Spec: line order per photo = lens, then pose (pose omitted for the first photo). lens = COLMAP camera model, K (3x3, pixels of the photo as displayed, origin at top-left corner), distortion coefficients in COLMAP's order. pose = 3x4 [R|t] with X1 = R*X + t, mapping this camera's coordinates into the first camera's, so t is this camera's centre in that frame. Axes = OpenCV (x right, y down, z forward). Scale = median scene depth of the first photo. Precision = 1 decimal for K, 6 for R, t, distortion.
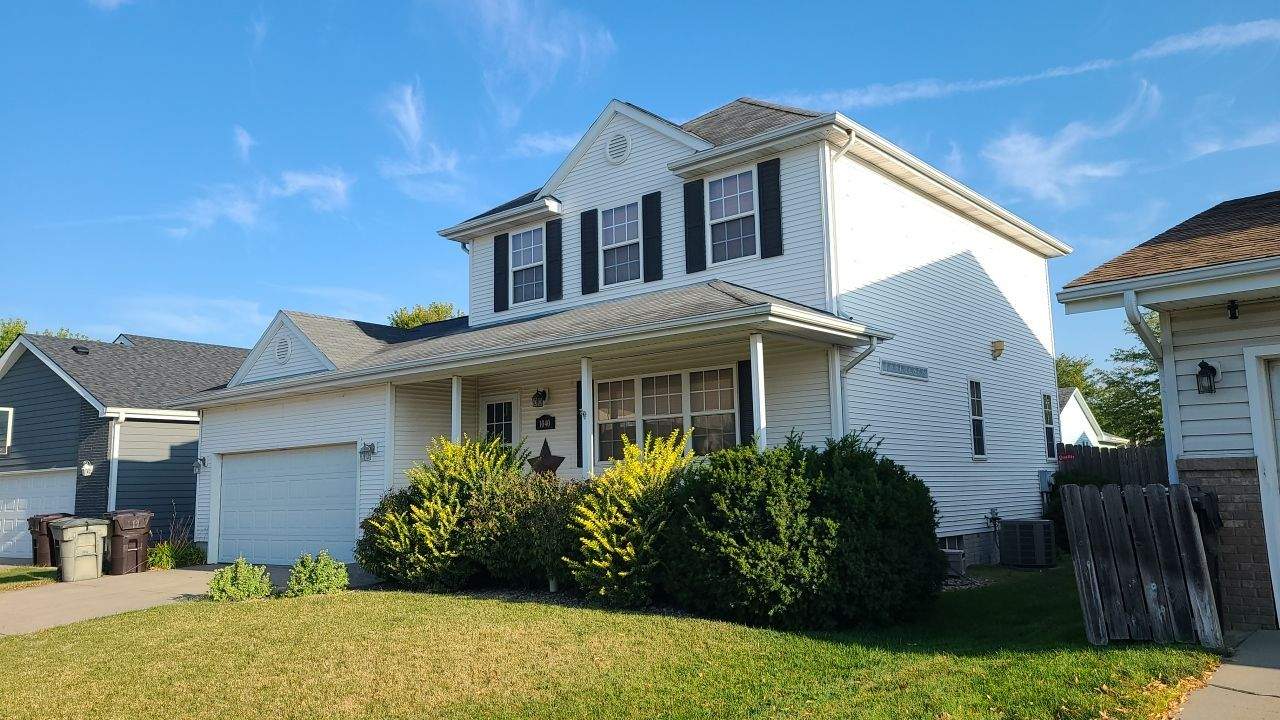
lens RADIAL K [[951.1, 0, 645.0], [0, 951.1, 360.7], [0, 0, 1]] dist [0.054629, -0.006235]
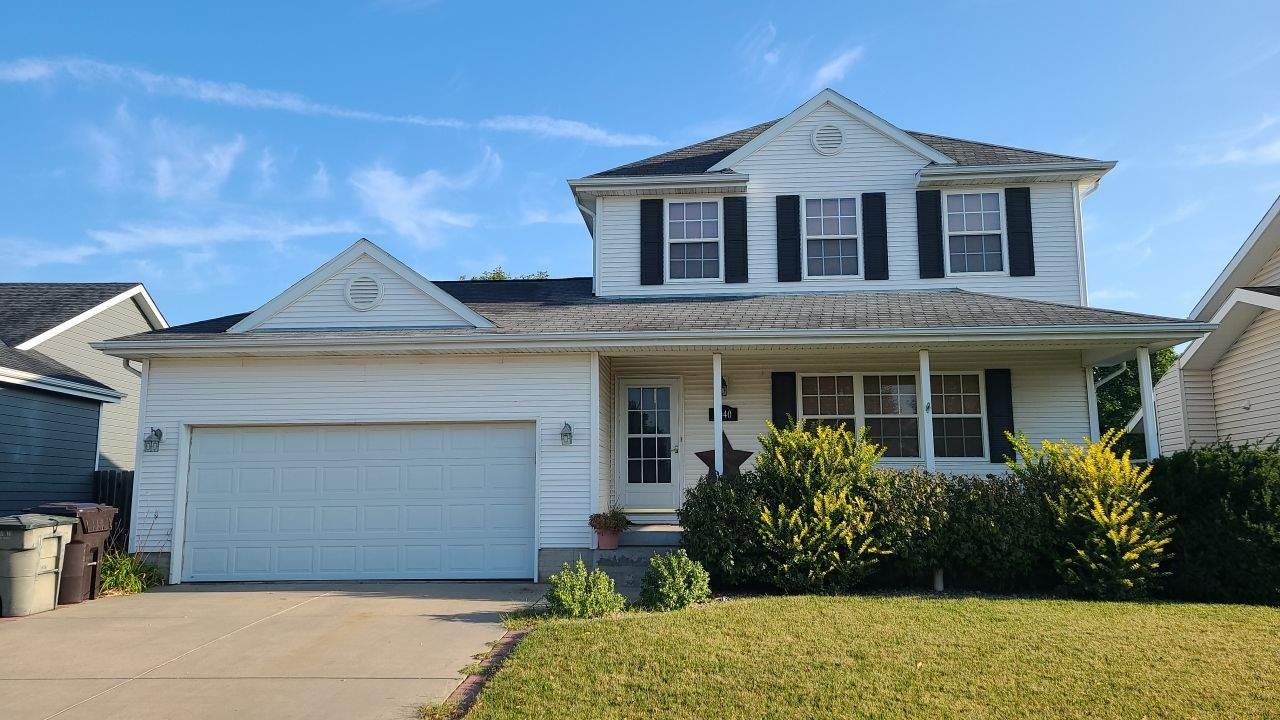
lens RADIAL K [[951.1, 0, 645.0], [0, 951.1, 360.7], [0, 0, 1]] dist [0.054629, -0.006235]
pose [[0.811063, 0.103975, 0.575643, -0.715622], [-0.090717, 0.994528, -0.051819, 0.070501], [-0.577881, -0.010192, 0.816057, 0.304954]]
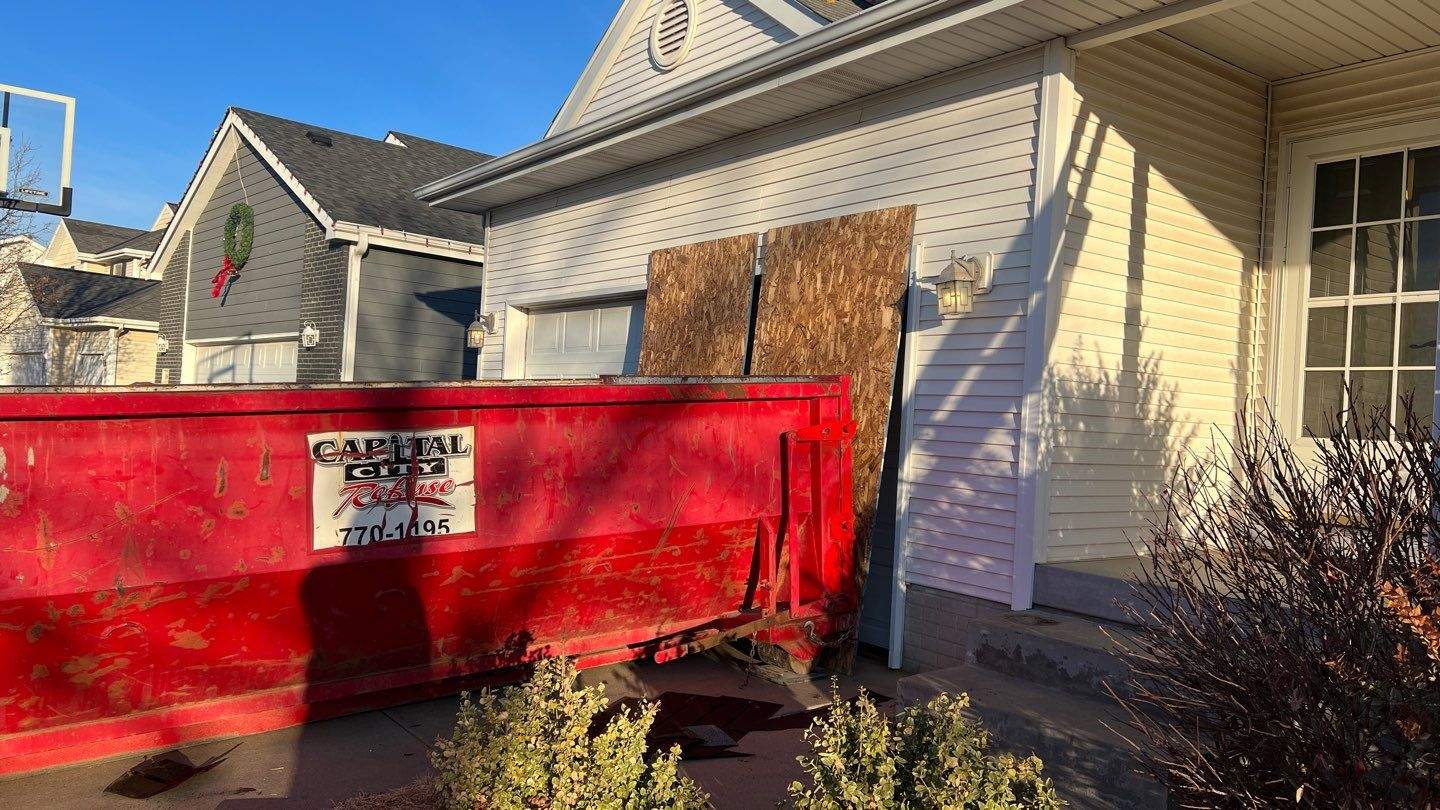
lens RADIAL K [[1049.4, 0, 704.1], [0, 1049.4, 406.5], [0, 0, 1]] dist [0.062928, -0.093099]
pose [[0.962568, 0.076282, -0.260083, -0.279885], [-0.045634, 0.991491, 0.121911, 0.098244], [0.267169, -0.105479, 0.957859, 0.677457]]
